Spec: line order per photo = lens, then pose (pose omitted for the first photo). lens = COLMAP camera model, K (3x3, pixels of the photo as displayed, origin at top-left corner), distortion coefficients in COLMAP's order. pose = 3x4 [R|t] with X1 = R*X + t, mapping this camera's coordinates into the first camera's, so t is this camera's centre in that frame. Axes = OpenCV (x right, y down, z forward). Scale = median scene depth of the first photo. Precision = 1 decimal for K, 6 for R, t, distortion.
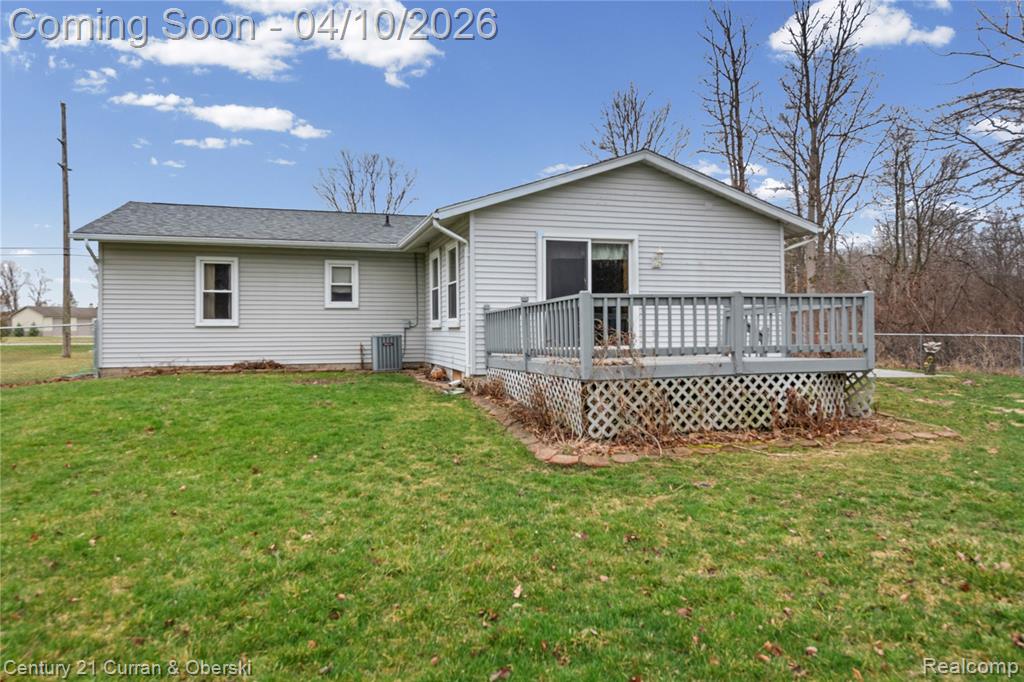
lens RADIAL K [[674.4, 0, 516.2], [0, 674.4, 340.1], [0, 0, 1]] dist [0.017919, -0.004731]
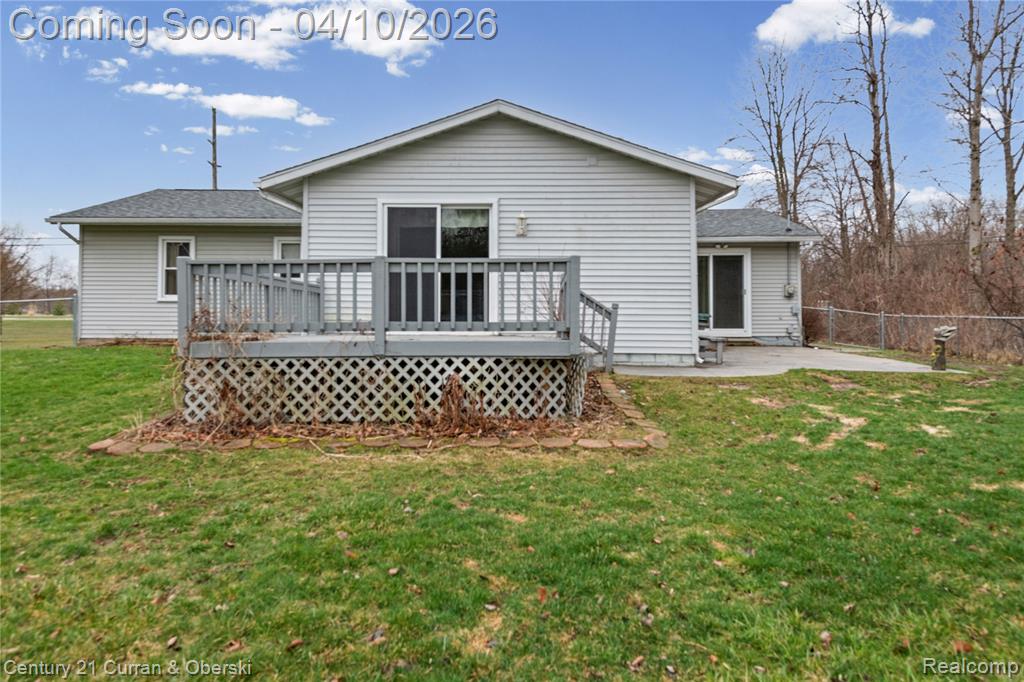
lens RADIAL K [[674.4, 0, 530.4], [0, 674.4, 320.2], [0, 0, 1]] dist [0.017919, -0.004731]
pose [[0.958031, 0.011247, -0.286443, 0.496191], [-0.011771, 0.999931, -0.000106, 0.003312], [0.286422, 0.003474, 0.958097, 0.175544]]
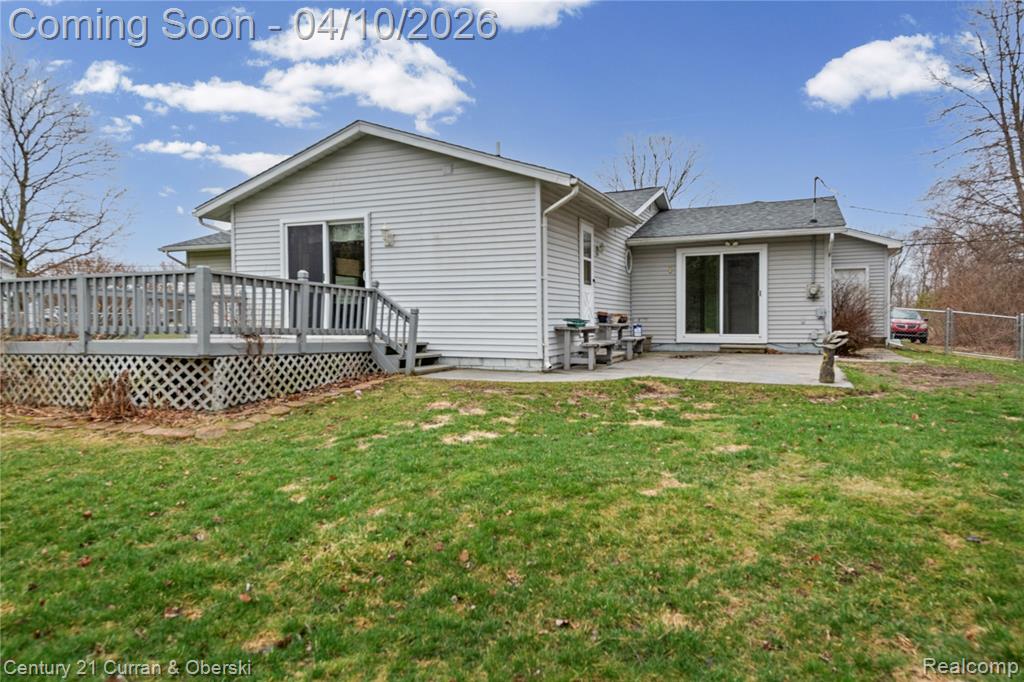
lens RADIAL K [[674.4, 0, 540.6], [0, 674.4, 336.2], [0, 0, 1]] dist [0.017919, -0.004731]
pose [[0.786510, 0.016960, -0.617344, 1.004710], [-0.007983, 0.999819, 0.017298, 0.000566], [0.617526, -0.008677, 0.786503, 0.415750]]
